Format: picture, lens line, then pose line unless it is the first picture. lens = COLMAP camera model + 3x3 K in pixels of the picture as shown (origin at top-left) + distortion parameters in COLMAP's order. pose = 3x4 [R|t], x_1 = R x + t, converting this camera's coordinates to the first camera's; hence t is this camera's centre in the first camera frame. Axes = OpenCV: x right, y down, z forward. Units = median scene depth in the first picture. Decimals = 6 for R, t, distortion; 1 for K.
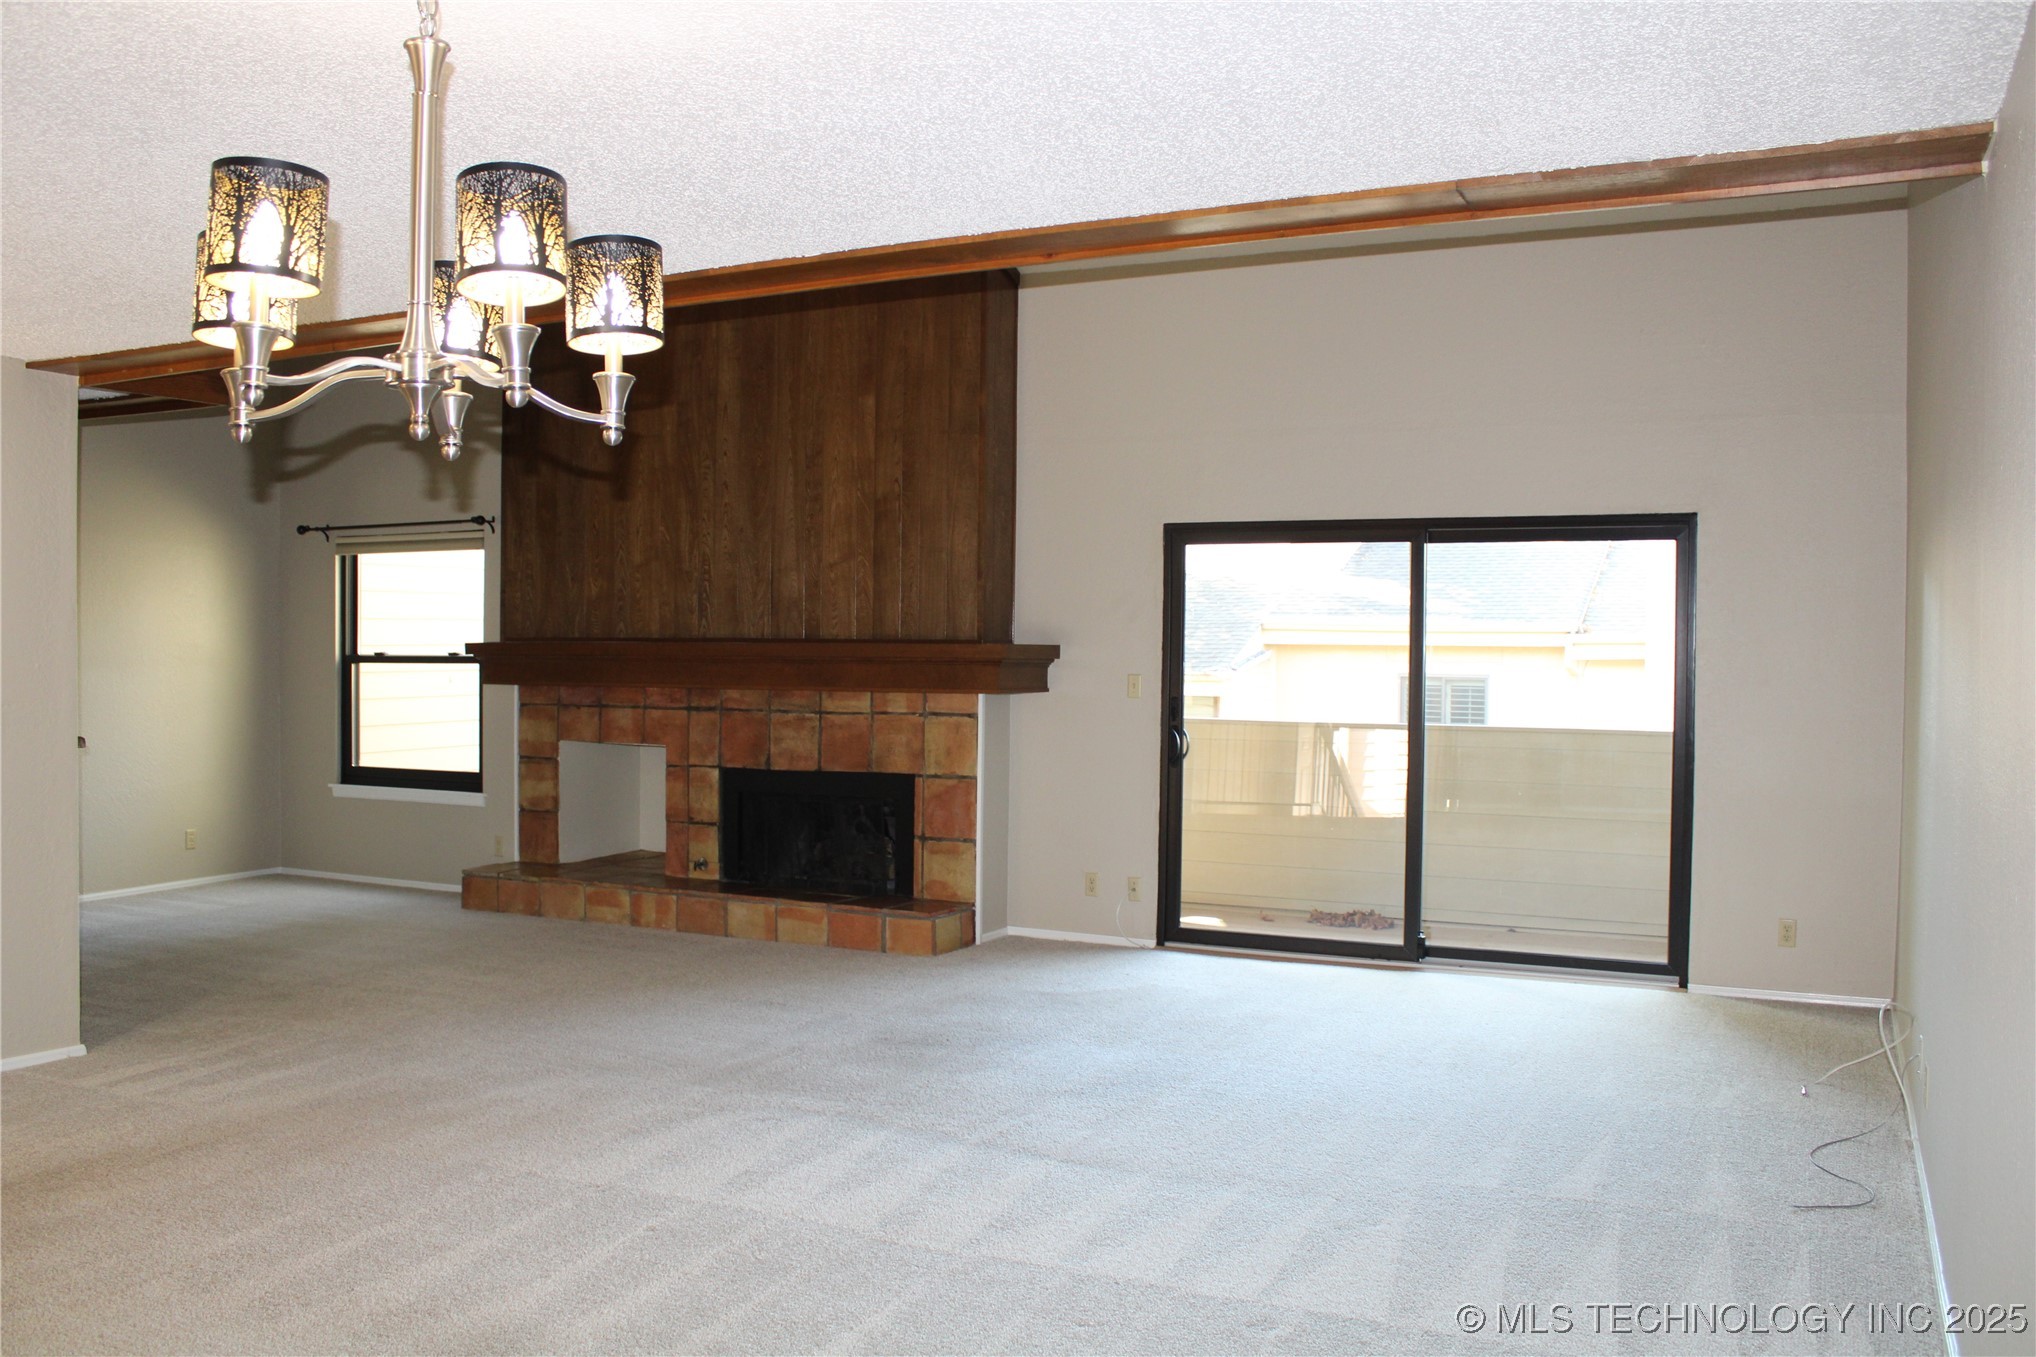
lens RADIAL K [[1703.5, 0, 1027.5], [0, 1703.5, 661.8], [0, 0, 1]] dist [-0.160424, 0.135288]
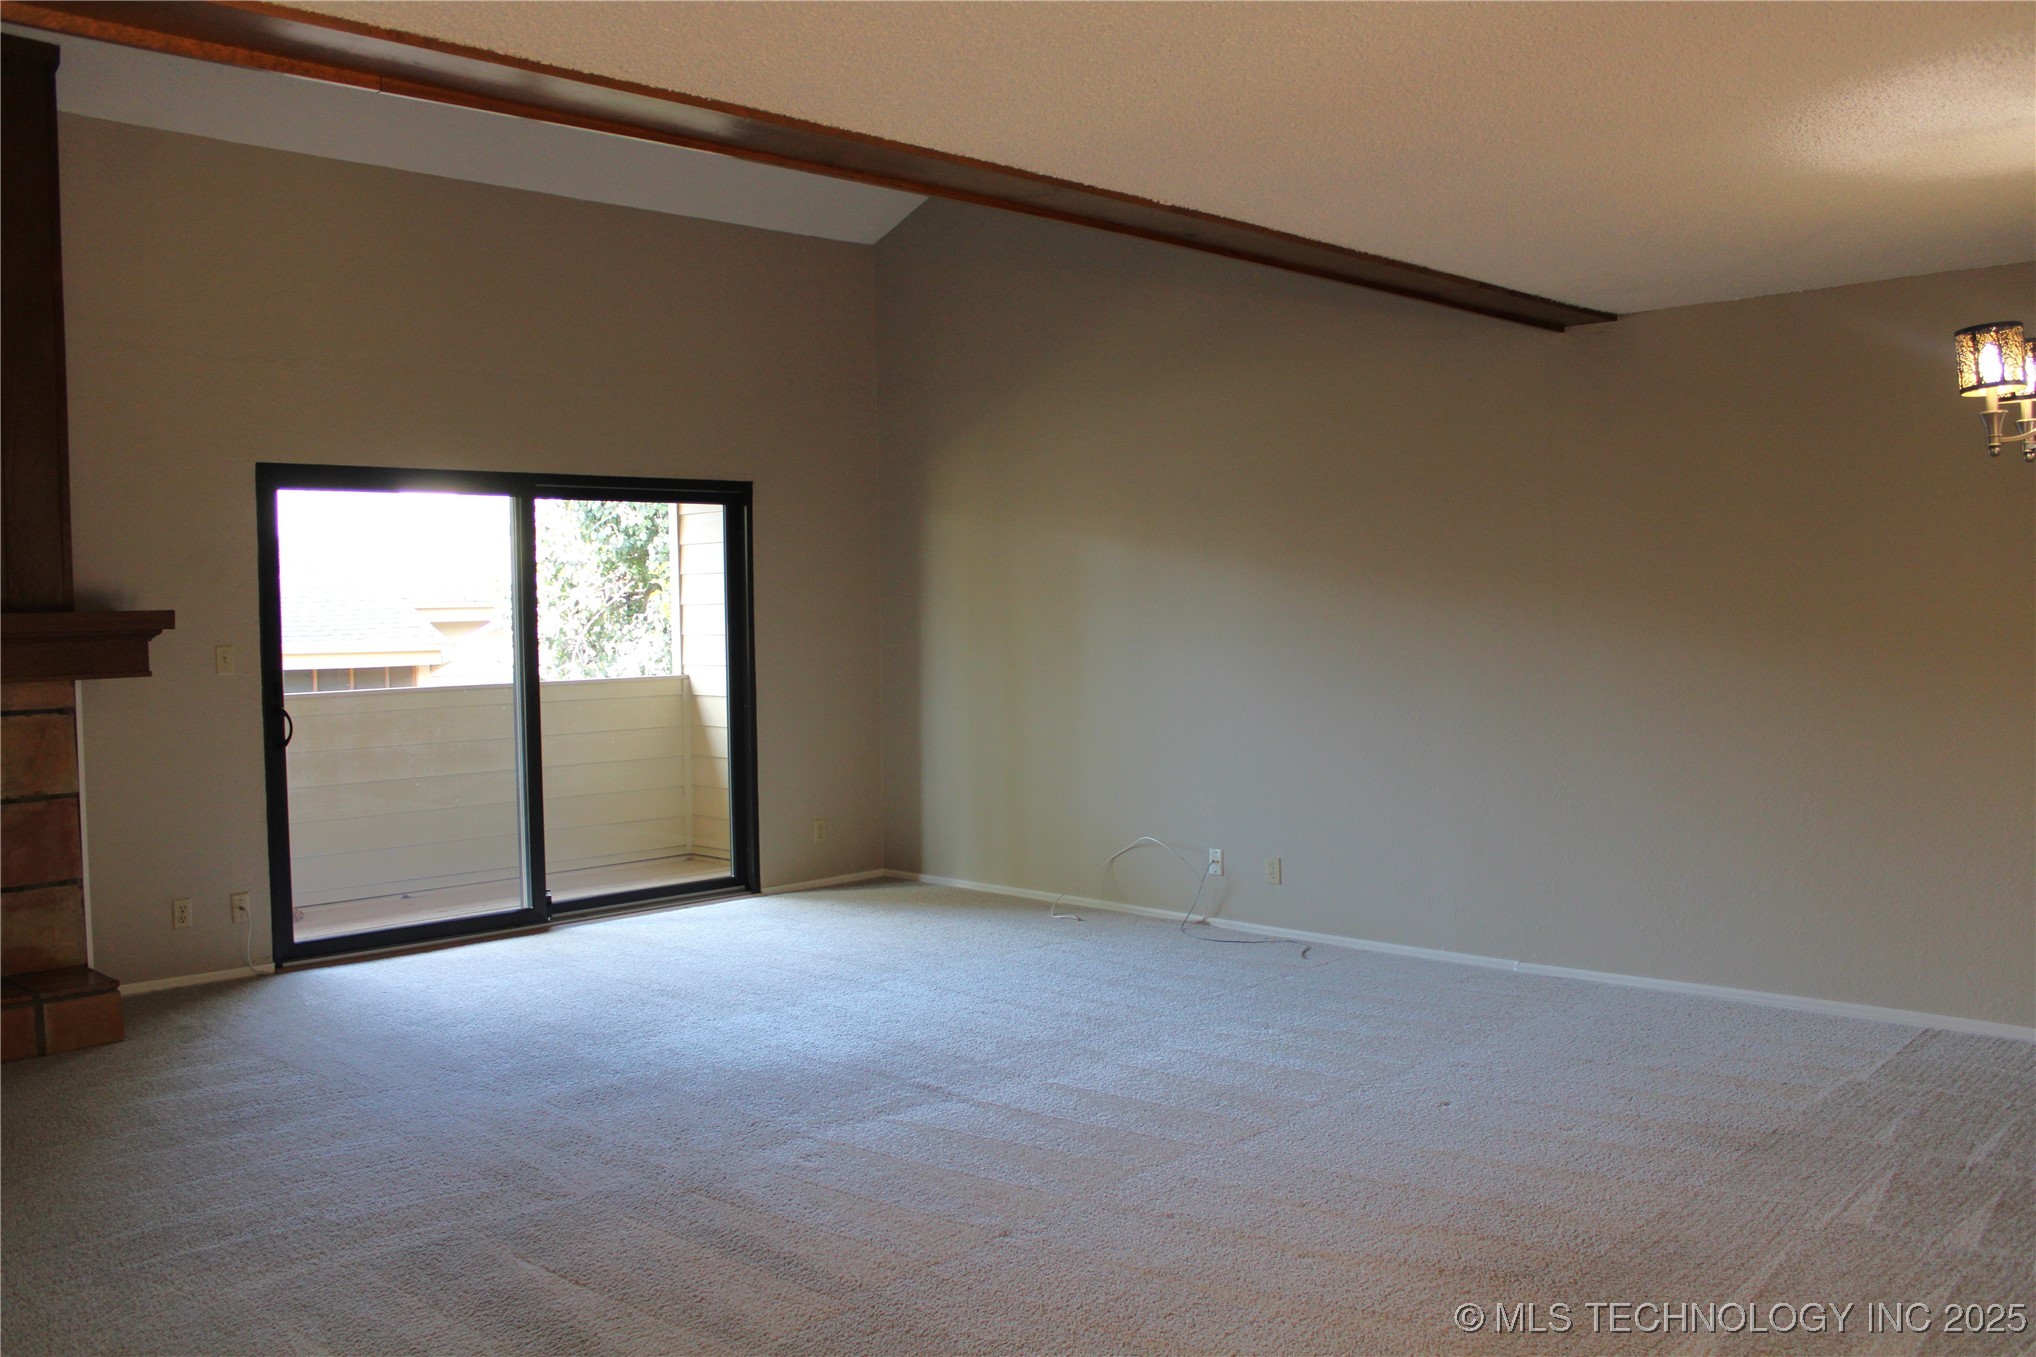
lens RADIAL K [[1703.5, 0, 1027.5], [0, 1703.5, 661.8], [0, 0, 1]] dist [-0.160424, 0.135288]
pose [[0.312459, -0.045869, 0.948823, -0.538068], [0.028409, 0.998838, 0.038932, -0.004744], [-0.949507, 0.014790, 0.313399, 0.368785]]
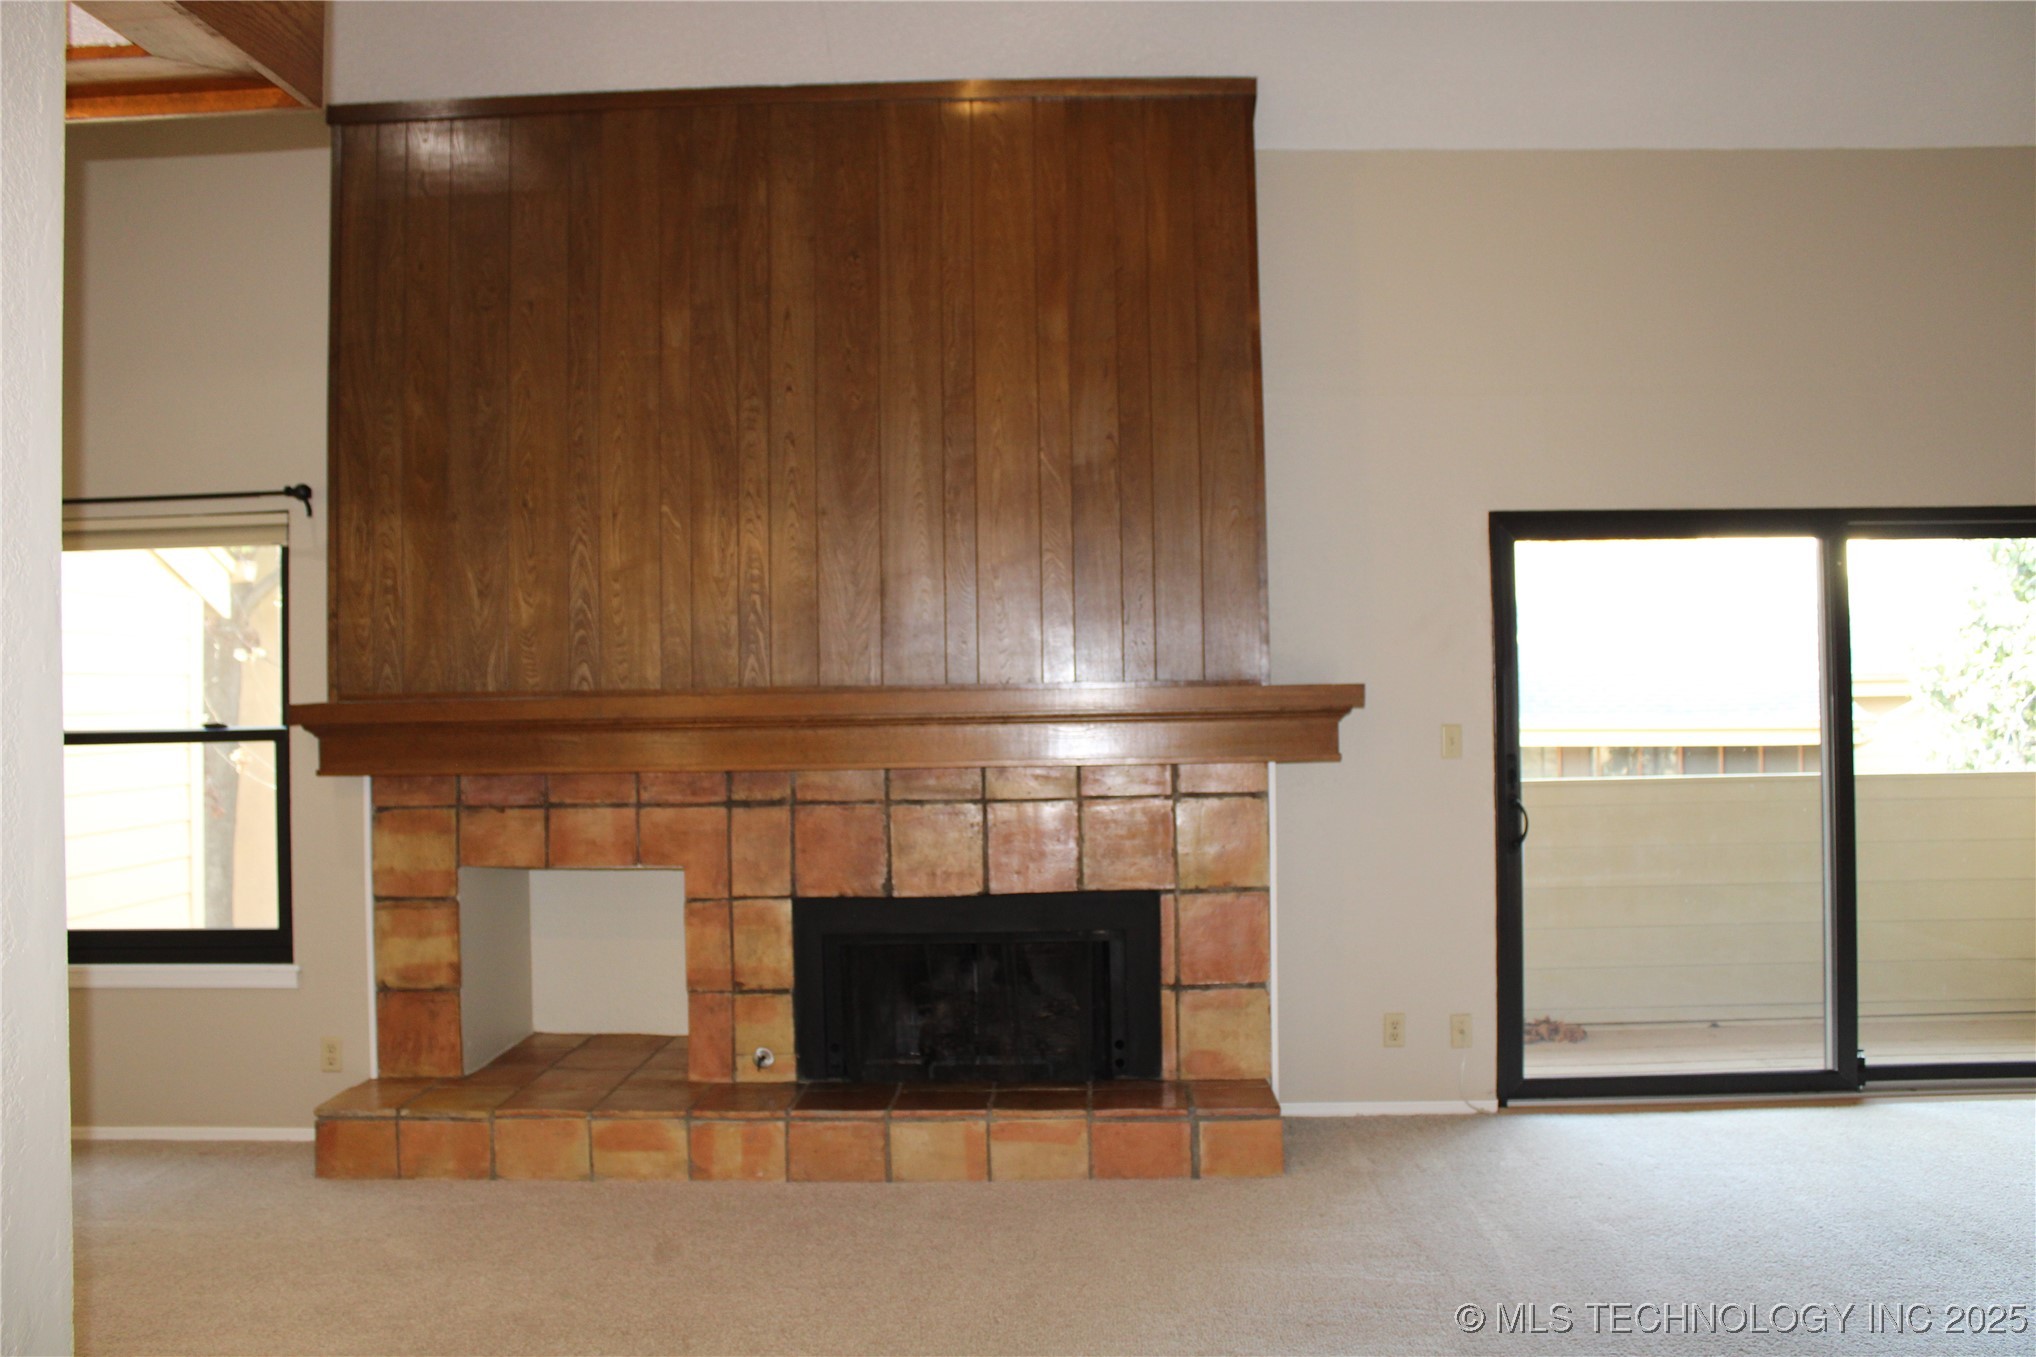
lens RADIAL K [[1703.5, 0, 1027.5], [0, 1703.5, 661.8], [0, 0, 1]] dist [-0.160424, 0.135288]
pose [[0.914388, -0.012565, 0.404643, -0.358552], [0.027015, 0.999184, -0.030021, -0.002343], [-0.403935, 0.038383, 0.913982, 0.412336]]
